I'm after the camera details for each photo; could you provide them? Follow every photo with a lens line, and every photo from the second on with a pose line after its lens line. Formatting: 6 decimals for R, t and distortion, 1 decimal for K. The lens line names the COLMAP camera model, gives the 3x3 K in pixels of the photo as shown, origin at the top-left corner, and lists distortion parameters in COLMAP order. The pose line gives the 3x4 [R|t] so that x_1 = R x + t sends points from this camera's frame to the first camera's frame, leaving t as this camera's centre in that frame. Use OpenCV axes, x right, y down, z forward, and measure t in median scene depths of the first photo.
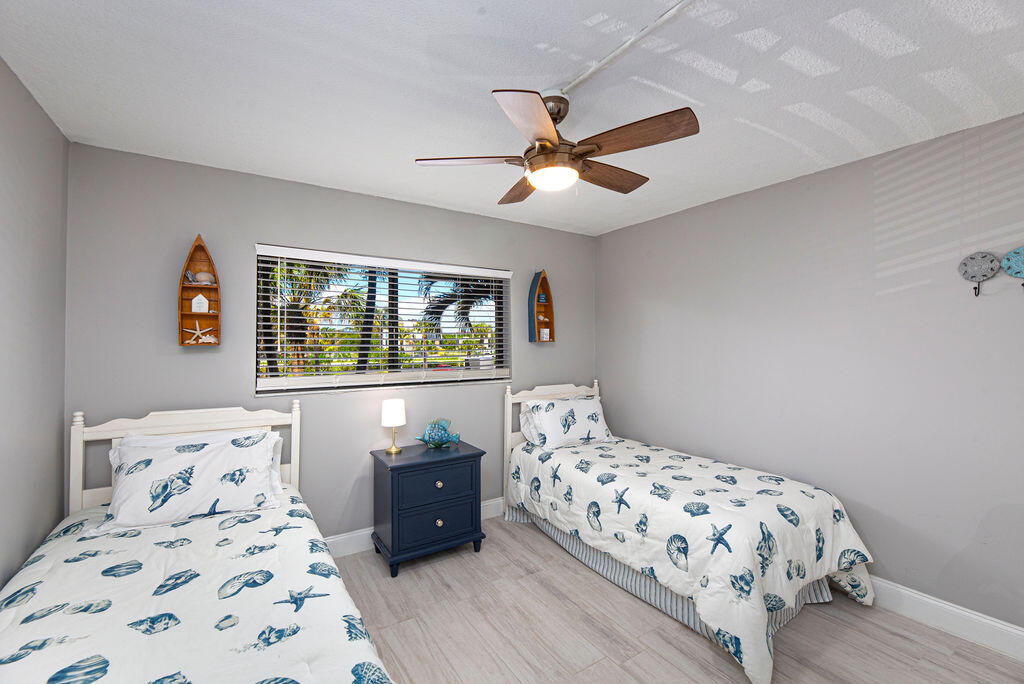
lens RADIAL K [[444.6, 0, 516.8], [0, 444.6, 334.9], [0, 0, 1]] dist [-0.003499, -0.000254]
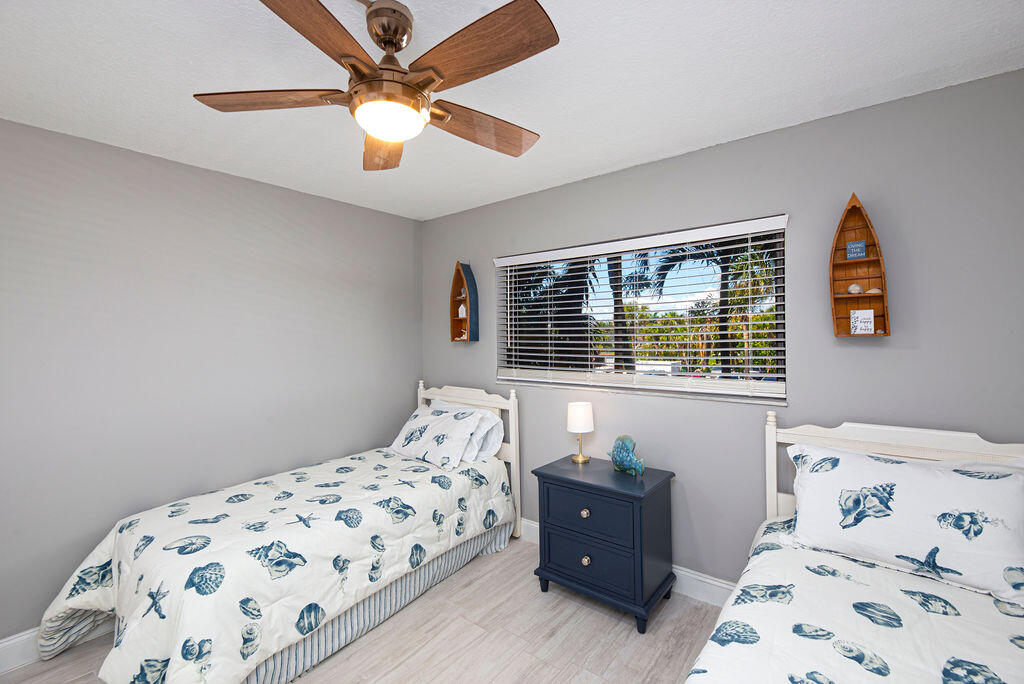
lens RADIAL K [[444.6, 0, 516.8], [0, 444.6, 334.9], [0, 0, 1]] dist [-0.003499, -0.000254]
pose [[0.297569, -0.006562, -0.954678, 0.600703], [0.025125, 0.999684, 0.000960, 0.005713], [0.954370, -0.024272, 0.297640, 0.684679]]
